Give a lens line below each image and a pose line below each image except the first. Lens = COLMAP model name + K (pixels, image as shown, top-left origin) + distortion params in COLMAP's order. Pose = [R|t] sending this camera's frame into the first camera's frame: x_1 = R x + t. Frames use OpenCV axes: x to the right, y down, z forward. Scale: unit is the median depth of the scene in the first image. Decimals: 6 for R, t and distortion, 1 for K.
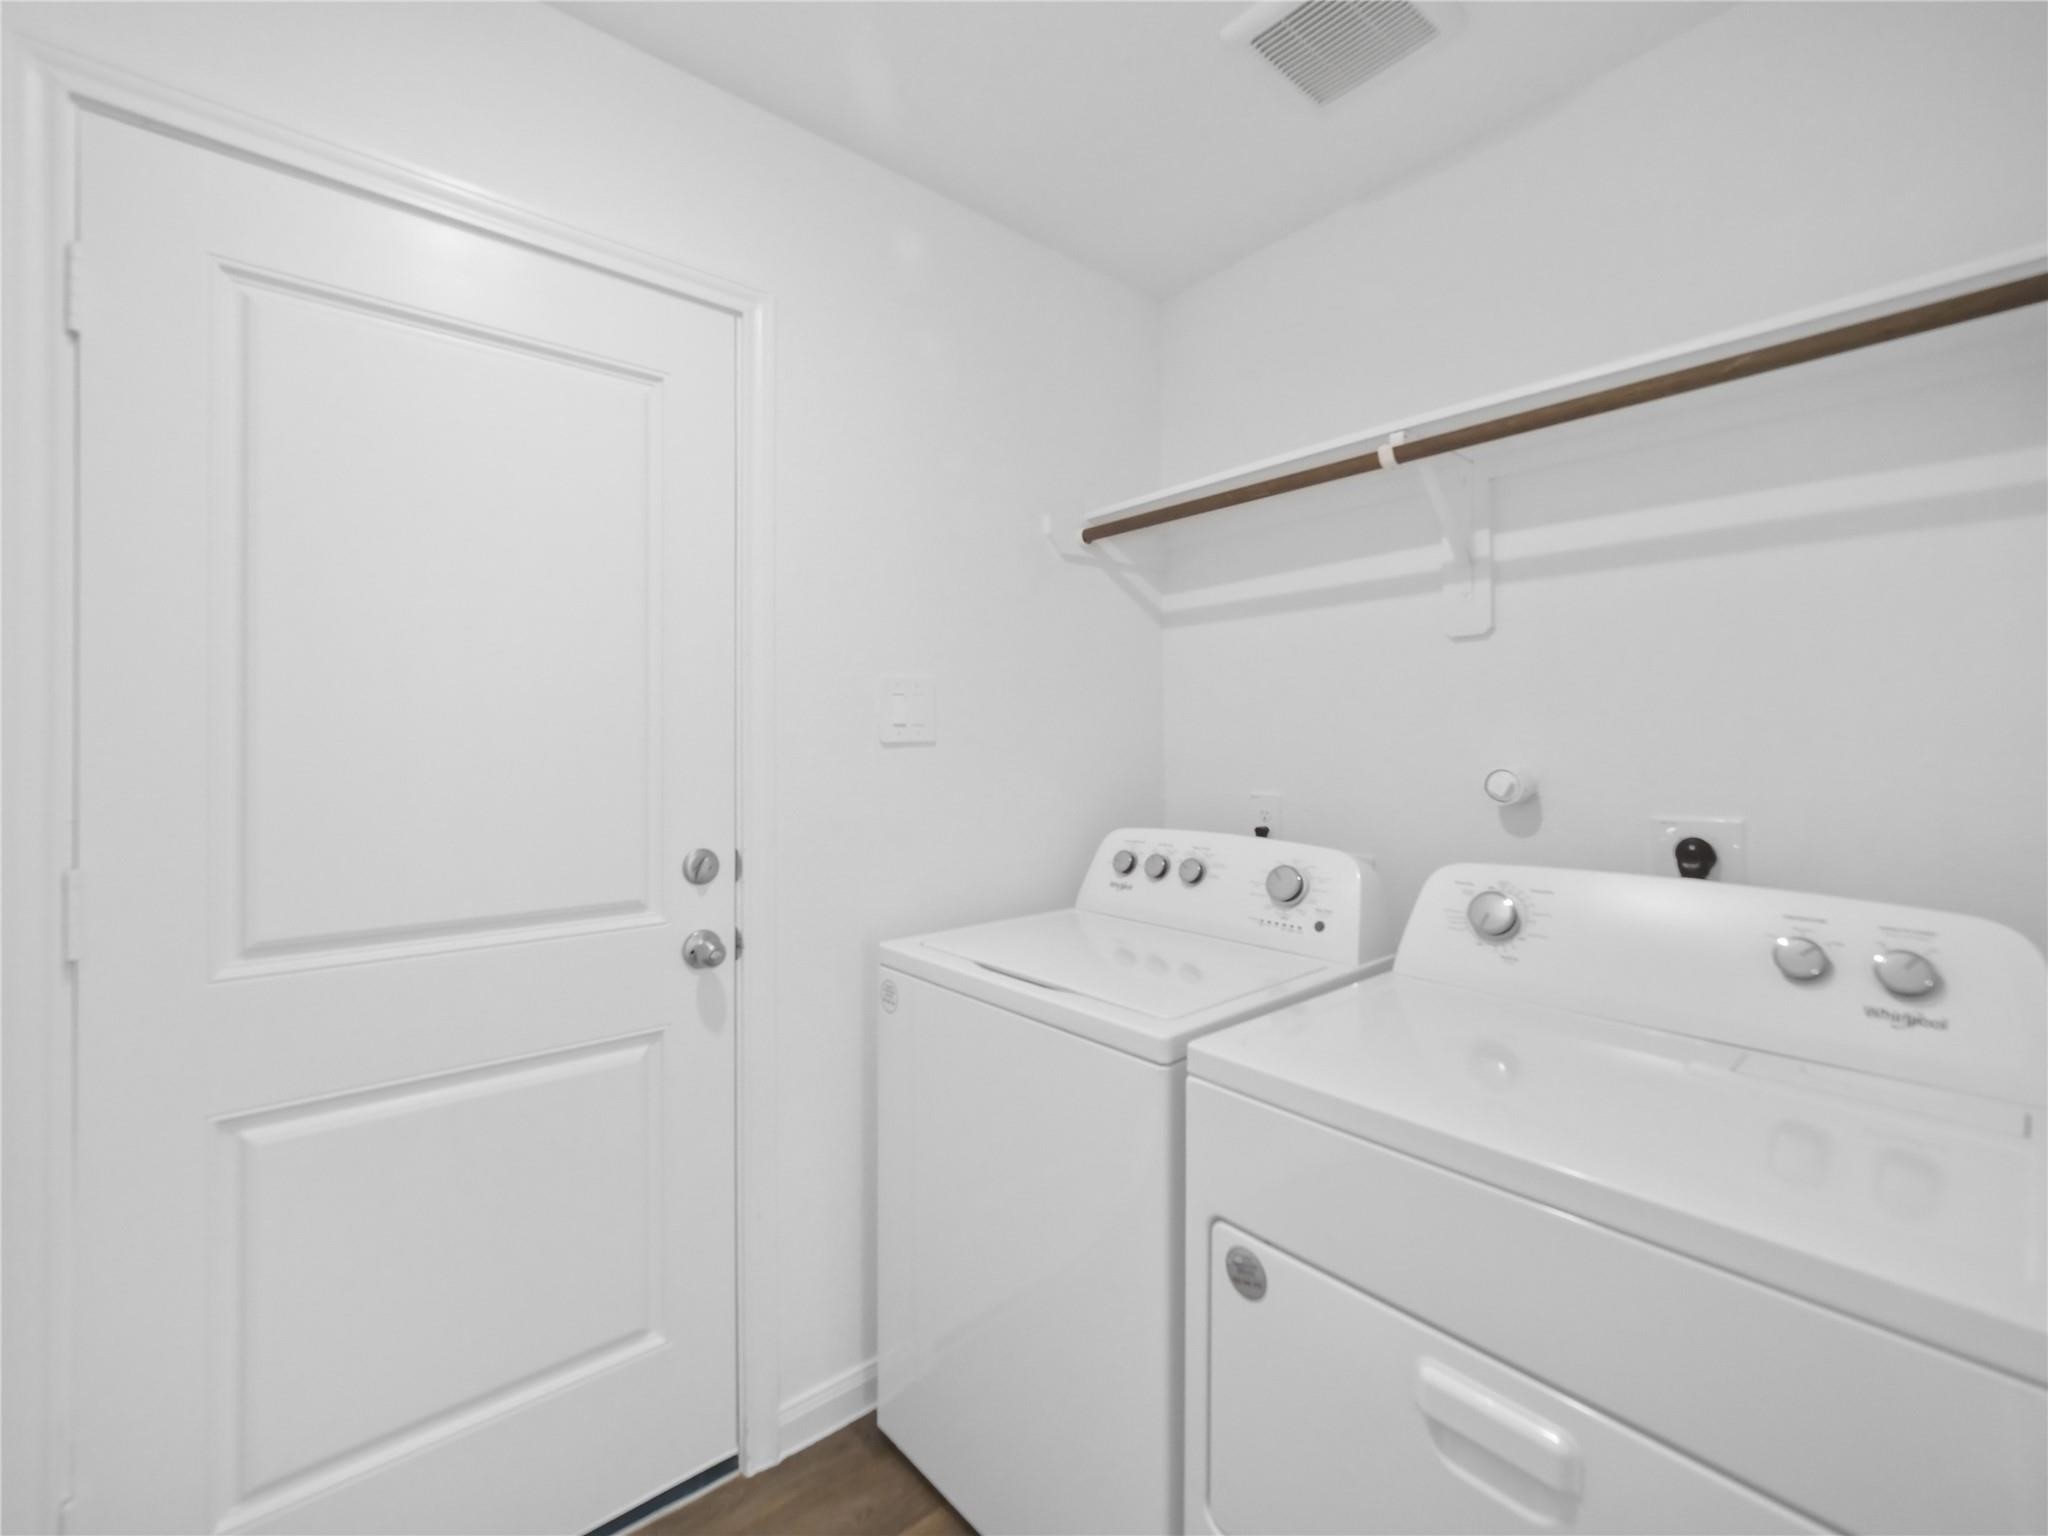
lens RADIAL K [[870.5, 0, 1020.0], [0, 870.5, 730.0], [0, 0, 1]] dist [-0.002064, -0.012862]
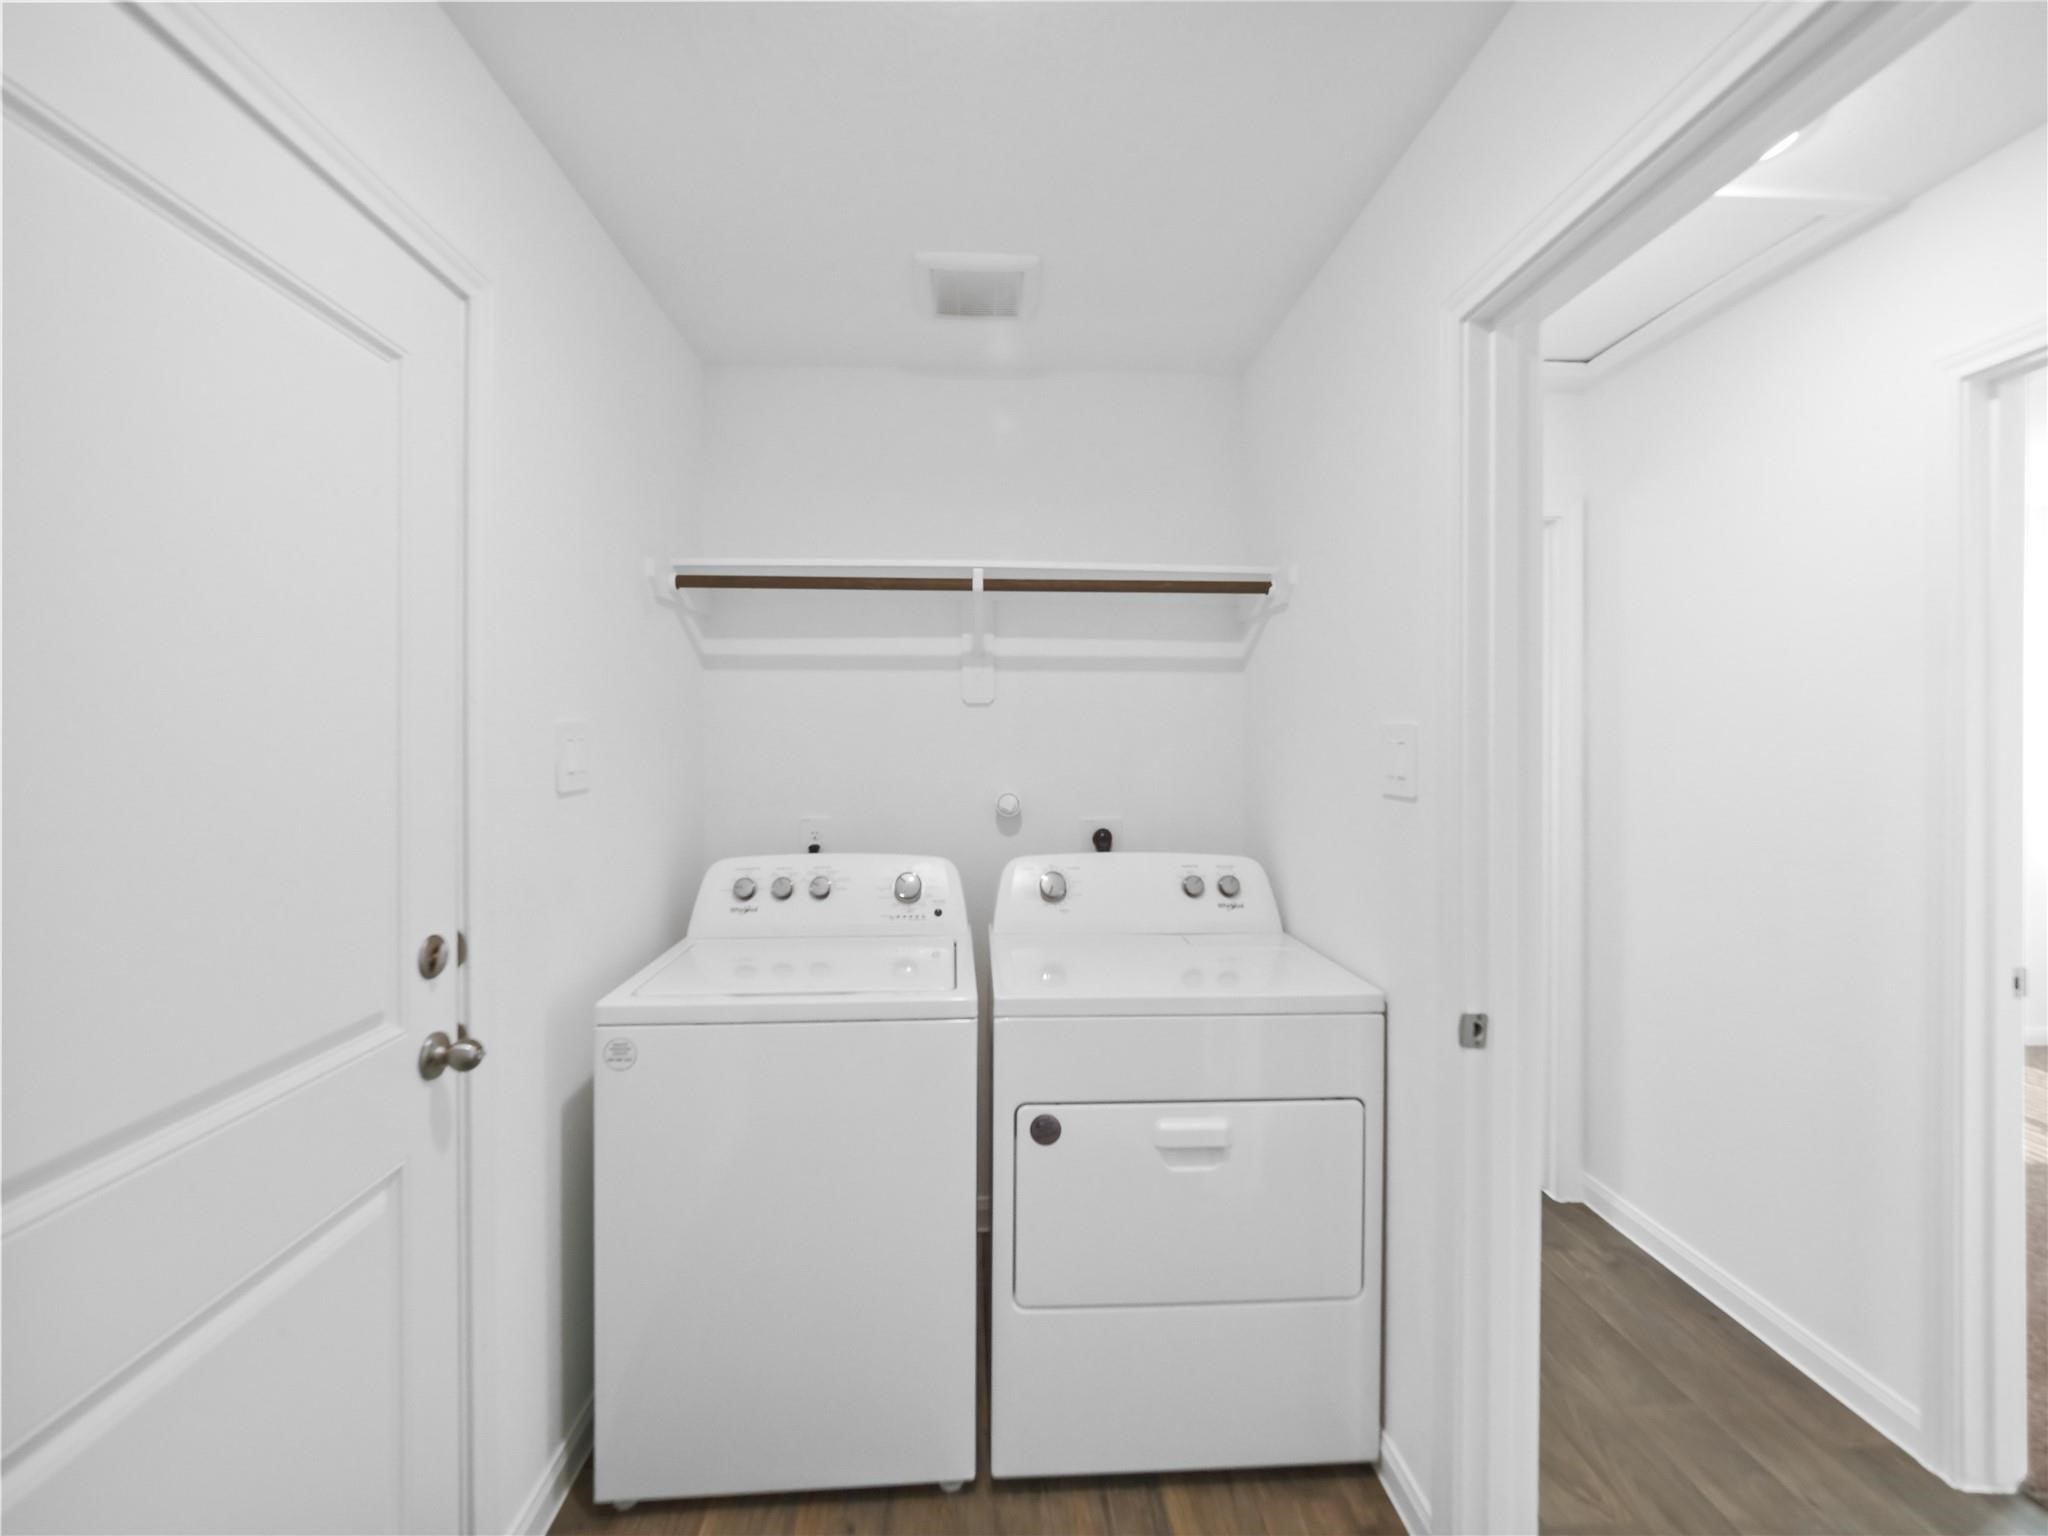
lens RADIAL K [[870.5, 0, 1020.0], [0, 870.5, 730.0], [0, 0, 1]] dist [-0.002064, -0.012862]
pose [[0.599863, 0.011311, 0.800023, -0.680365], [-0.011713, 0.999917, -0.005354, -0.059463], [-0.800017, -0.006159, 0.599946, 0.059536]]
